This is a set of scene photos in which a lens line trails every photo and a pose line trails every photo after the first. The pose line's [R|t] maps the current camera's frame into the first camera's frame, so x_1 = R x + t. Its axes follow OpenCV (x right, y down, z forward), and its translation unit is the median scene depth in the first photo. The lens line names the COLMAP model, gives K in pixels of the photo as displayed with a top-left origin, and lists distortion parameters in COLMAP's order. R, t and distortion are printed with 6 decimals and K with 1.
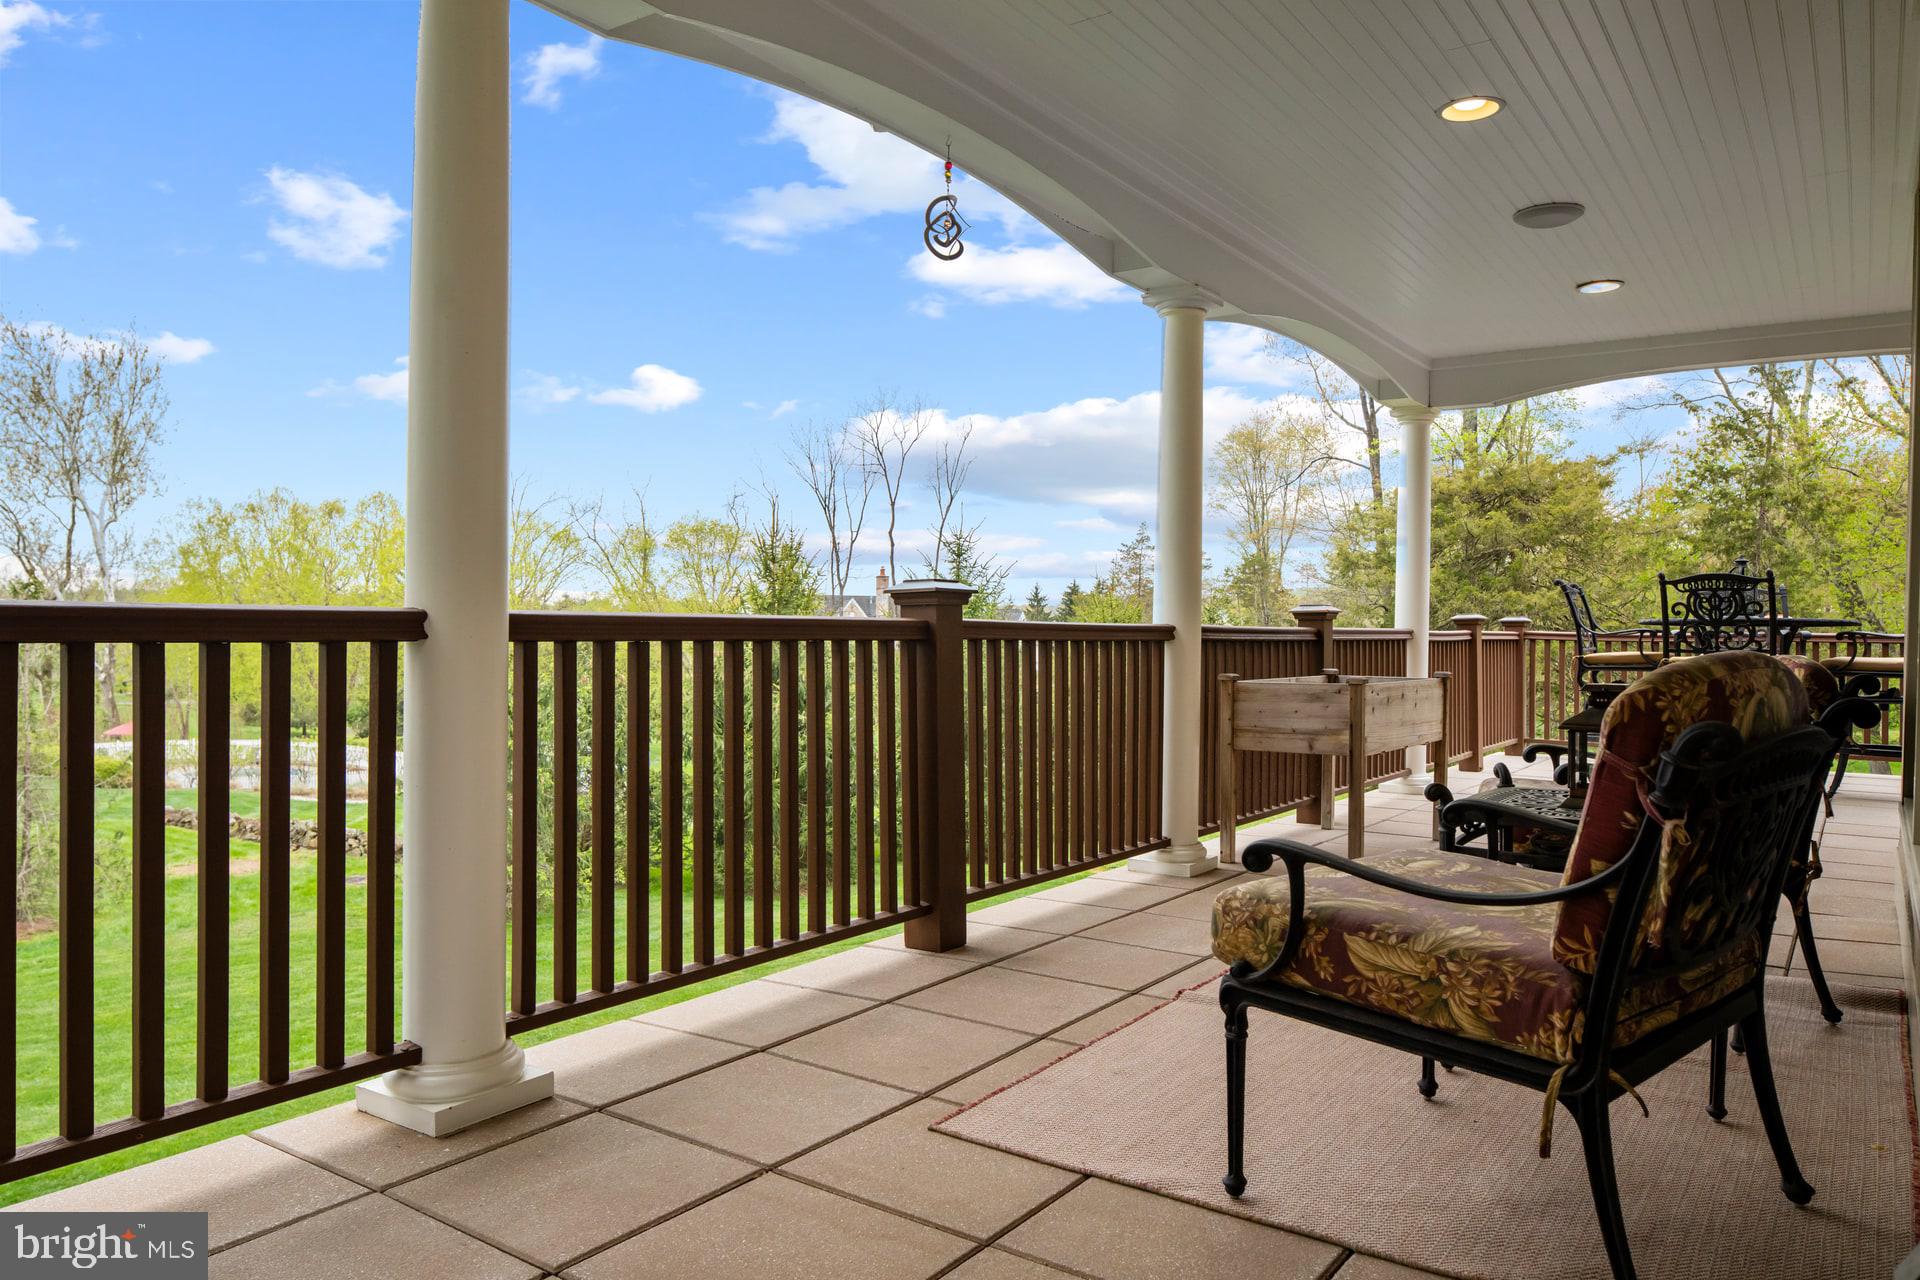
lens RADIAL K [[1310.7, 0, 955.4], [0, 1310.7, 641.9], [0, 0, 1]] dist [-0.005927, -0.001643]
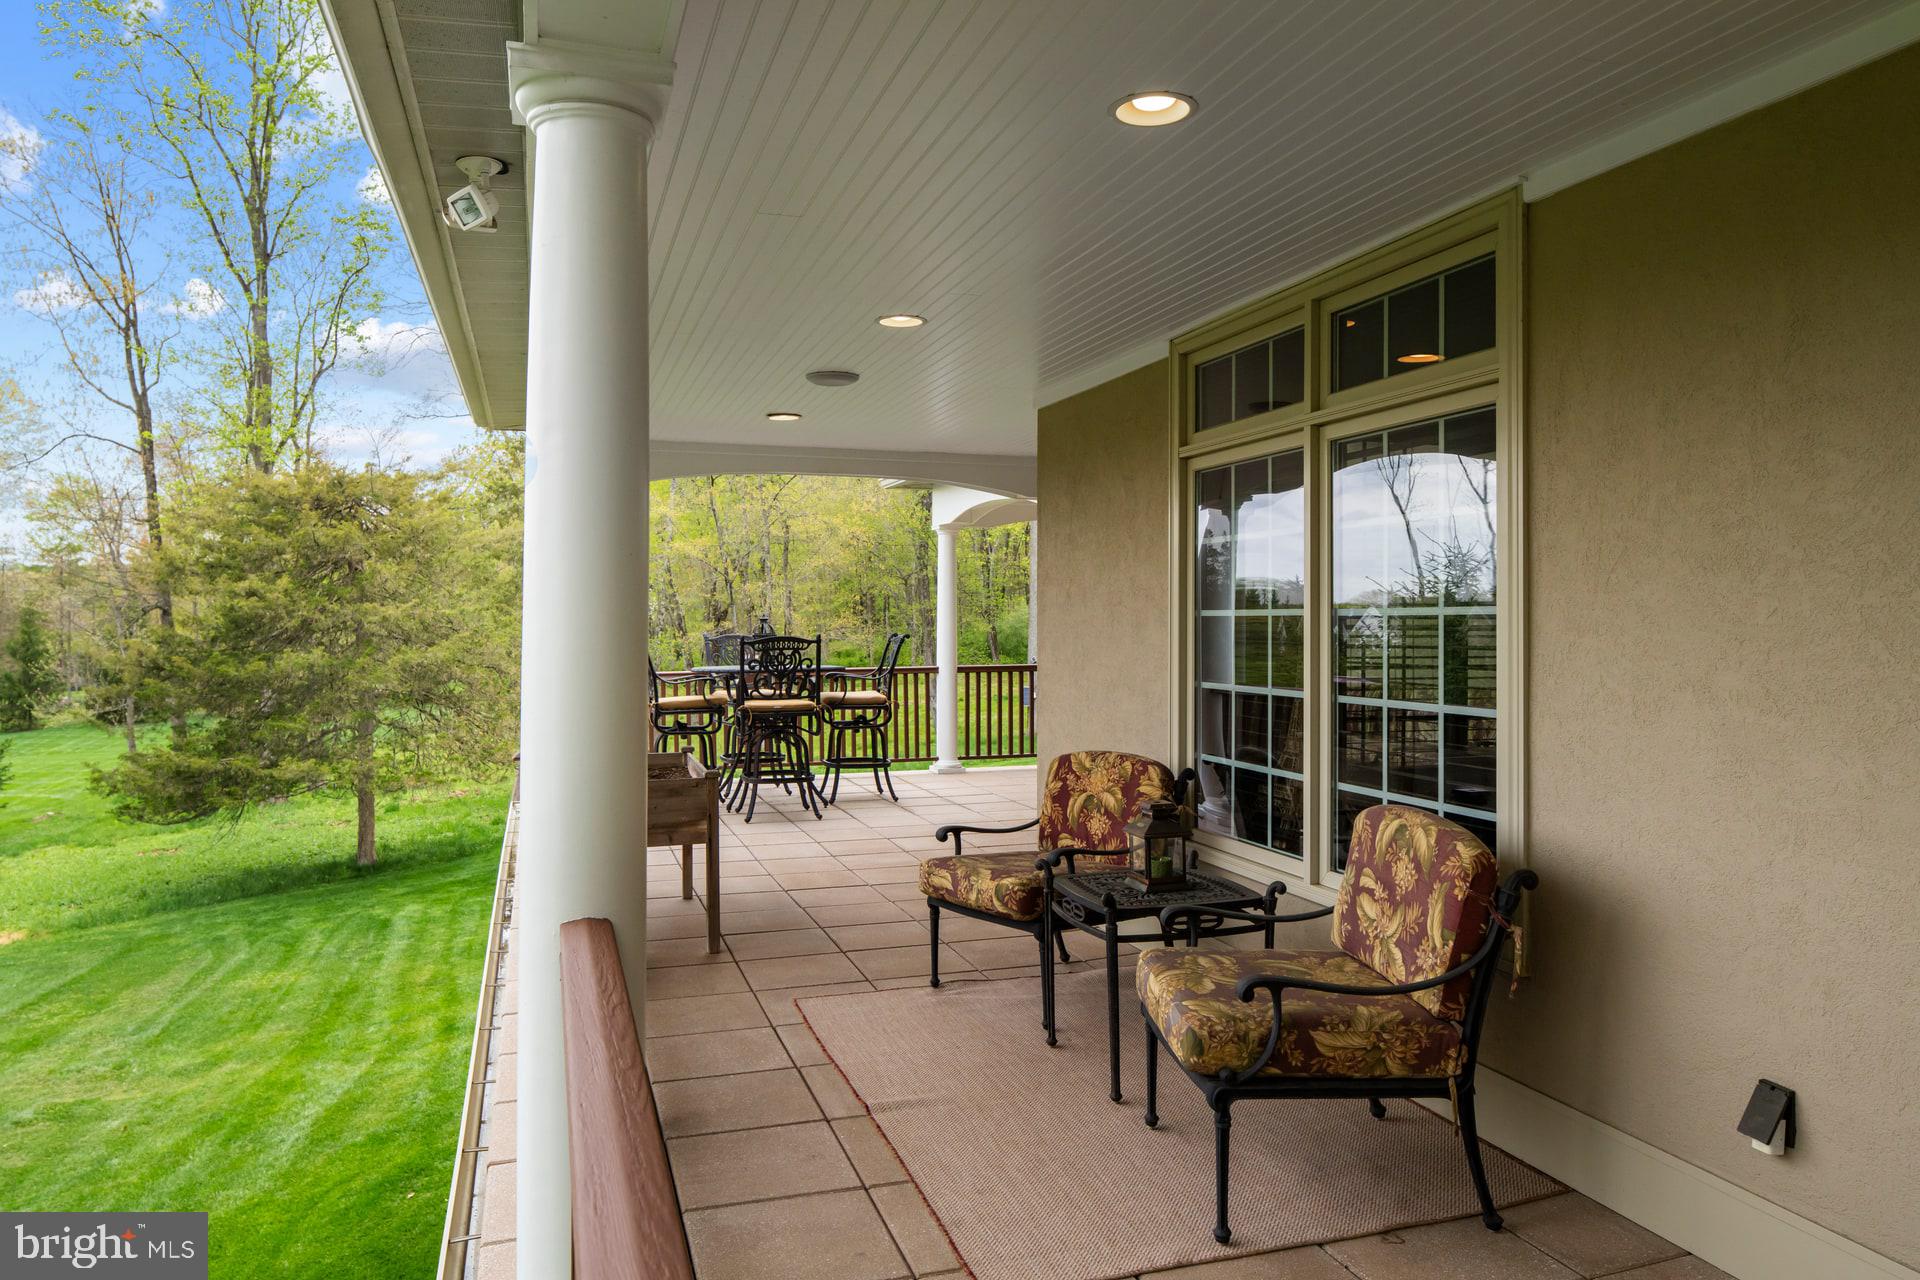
lens RADIAL K [[1310.7, 0, 951.6], [0, 1310.7, 599.6], [0, 0, 1]] dist [-0.005927, -0.001643]
pose [[0.601970, -0.000495, 0.798519, -1.052004], [0.015238, 0.999825, -0.010868, -0.236951], [-0.798373, 0.018710, 0.601872, 0.400249]]
